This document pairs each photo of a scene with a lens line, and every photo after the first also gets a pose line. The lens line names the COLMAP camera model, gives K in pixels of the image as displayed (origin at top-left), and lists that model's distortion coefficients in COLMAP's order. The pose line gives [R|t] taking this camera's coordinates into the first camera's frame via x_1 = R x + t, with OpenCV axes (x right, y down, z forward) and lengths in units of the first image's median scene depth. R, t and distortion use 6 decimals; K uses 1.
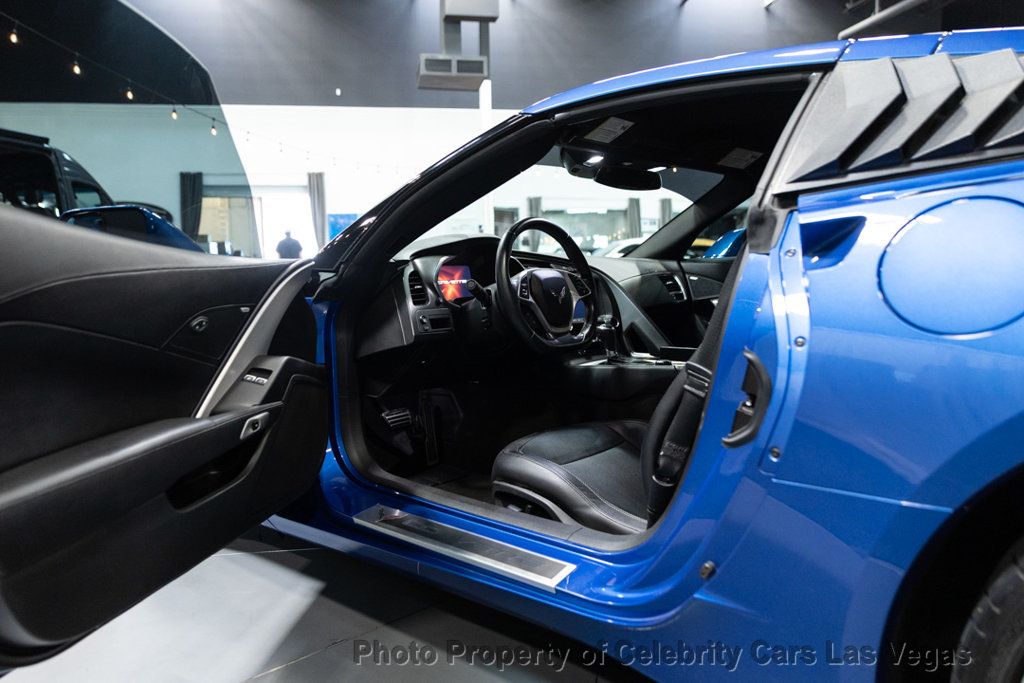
lens RADIAL K [[773.3, 0, 512.0], [0, 773.3, 341.5], [0, 0, 1]] dist [-0.000490, 0.000929]
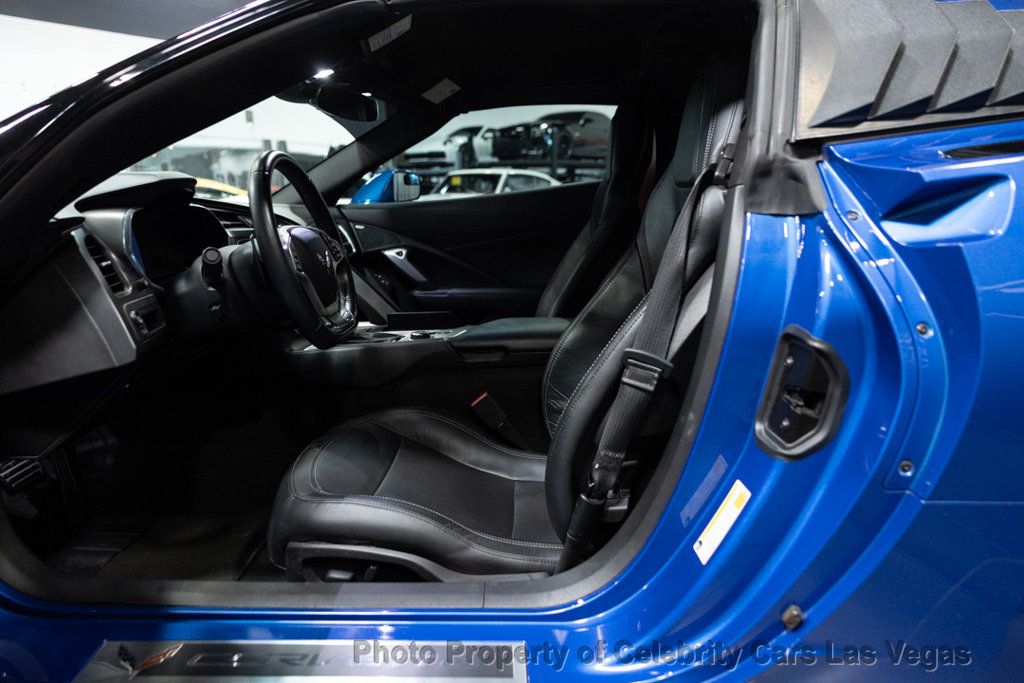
lens RADIAL K [[711.1, 0, 512.0], [0, 711.1, 341.5], [0, 0, 1]] dist [-0.002600, 0.001592]
pose [[0.760775, -0.128142, 0.636239, -0.250972], [0.065738, 0.990488, 0.120883, -0.059501], [-0.645677, -0.050140, 0.761962, 0.399973]]
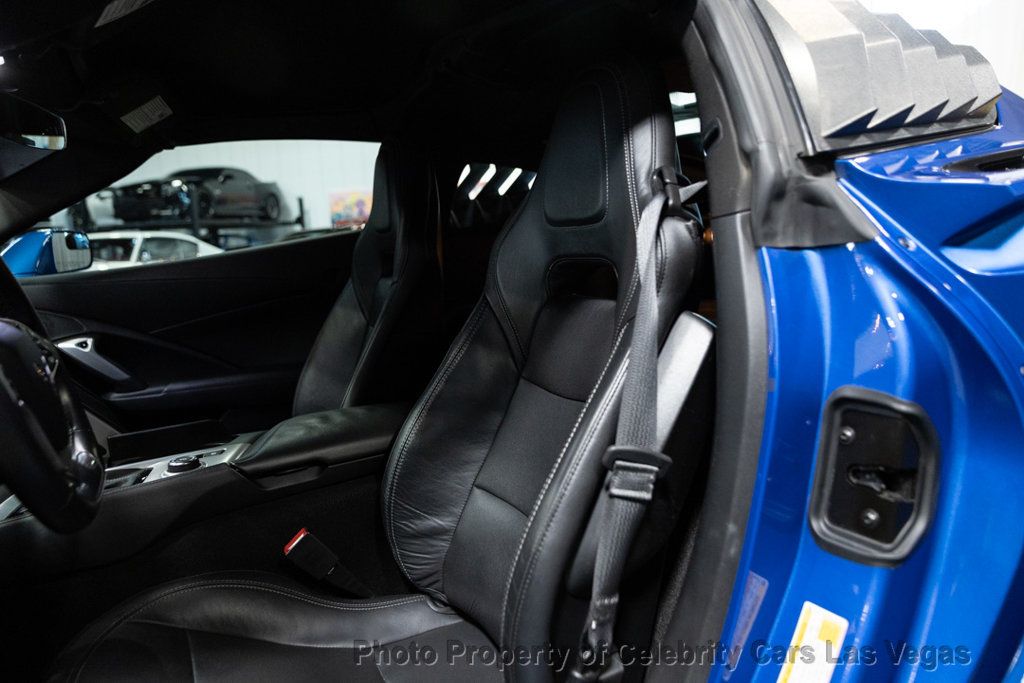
lens RADIAL K [[718.4, 0, 512.0], [0, 718.4, 341.5], [0, 0, 1]] dist [0.000543, -0.000046]
pose [[0.367261, -0.140919, 0.919381, -0.205970], [0.145159, 0.985028, 0.092995, -0.083623], [-0.918721, 0.099303, 0.382218, 0.662105]]
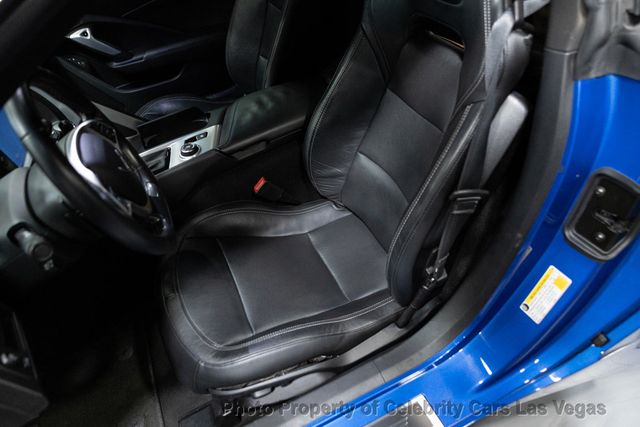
lens RADIAL K [[444.4, 0, 320.0], [0, 444.4, 213.5], [0, 0, 1]] dist [-0.002600, 0.001592]
pose [[0.391632, -0.665081, 0.635840, -0.162302], [0.207778, 0.737113, 0.643034, -0.267820], [-0.896355, -0.119719, 0.426866, 0.702242]]
